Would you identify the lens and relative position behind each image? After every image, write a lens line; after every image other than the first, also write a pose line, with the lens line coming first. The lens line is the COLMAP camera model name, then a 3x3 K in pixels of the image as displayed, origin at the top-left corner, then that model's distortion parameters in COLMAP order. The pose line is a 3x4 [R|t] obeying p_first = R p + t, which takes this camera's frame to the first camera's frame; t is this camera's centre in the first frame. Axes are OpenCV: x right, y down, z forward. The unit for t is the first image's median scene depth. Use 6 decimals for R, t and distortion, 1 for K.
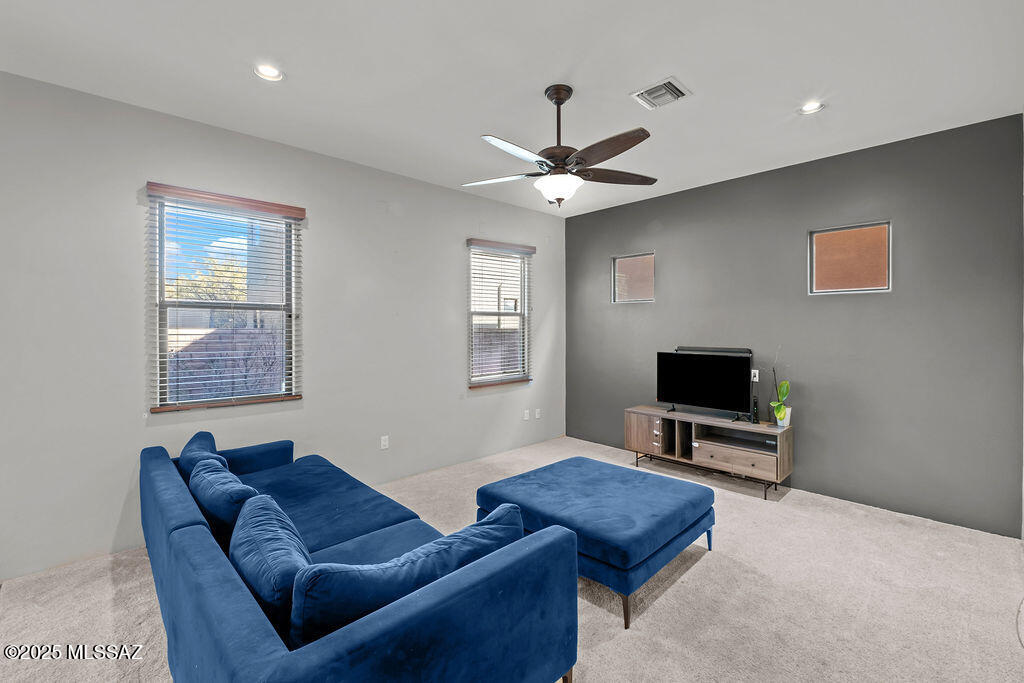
lens RADIAL K [[427.4, 0, 505.3], [0, 427.4, 331.6], [0, 0, 1]] dist [-0.003319, -0.000230]
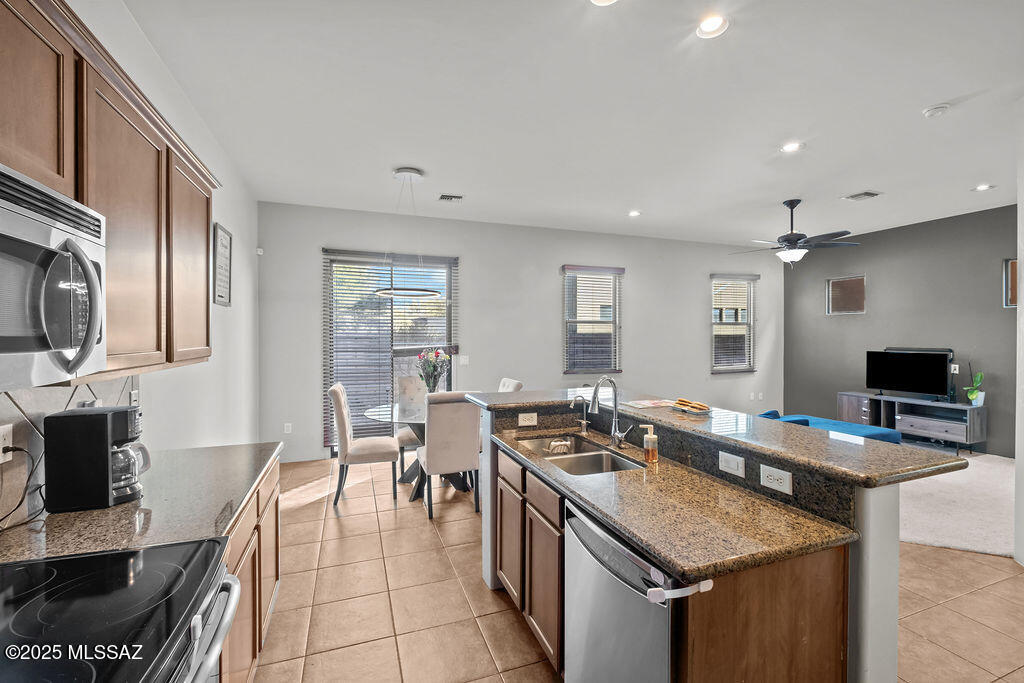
lens RADIAL K [[438.5, 0, 509.1], [0, 438.5, 340.3], [0, 0, 1]] dist [0.000696, -0.000195]
pose [[0.928281, 0.004335, -0.371855, -0.196607], [-0.001753, 0.999972, 0.007281, 0.006440], [0.371876, -0.006107, 0.928262, -0.783676]]
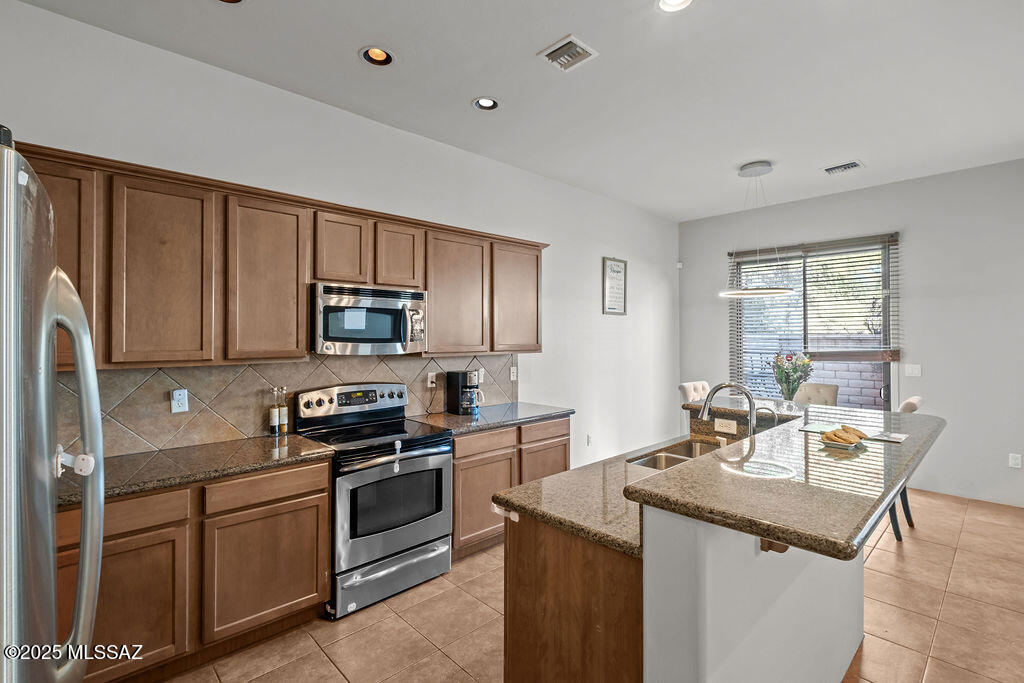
lens RADIAL K [[473.8, 0, 514.2], [0, 473.8, 337.1], [0, 0, 1]] dist [-0.002663, -0.001574]
pose [[0.021084, 0.003033, -0.999773, 0.236137], [-0.001744, 0.999994, 0.002997, 0.001678], [0.999776, 0.001680, 0.021089, -0.488707]]
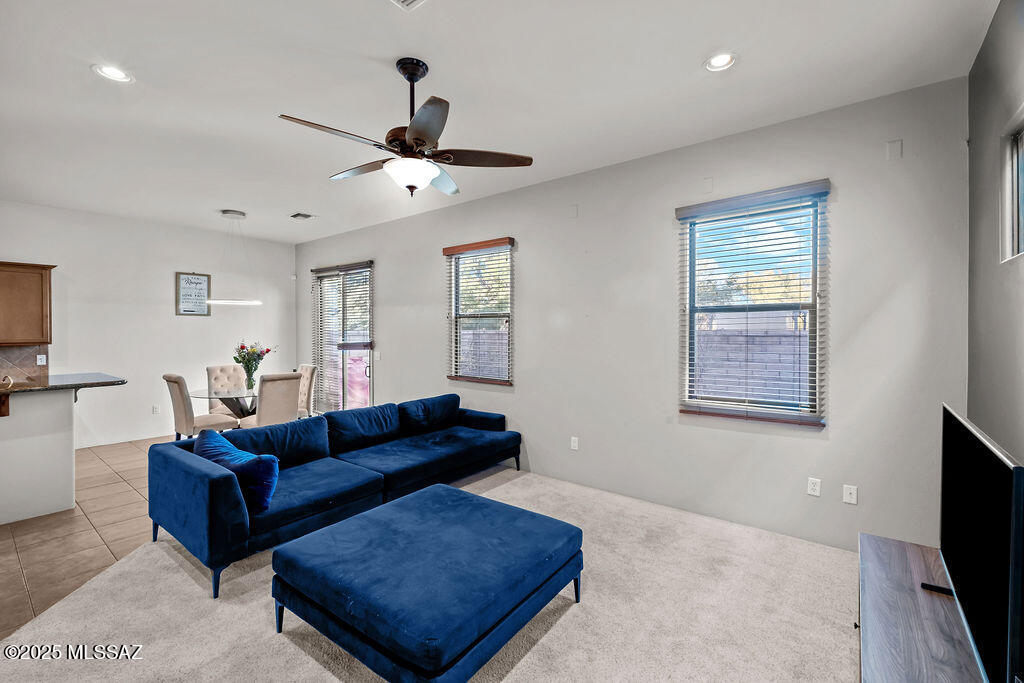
lens RADIAL K [[440.3, 0, 514.0], [0, 440.3, 334.2], [0, 0, 1]] dist [-0.006753, -0.000675]
pose [[0.167125, 0.011129, -0.985873, 0.701927], [-0.003215, 0.999937, 0.010742, -0.009577], [0.985931, 0.001375, 0.167150, 0.670384]]
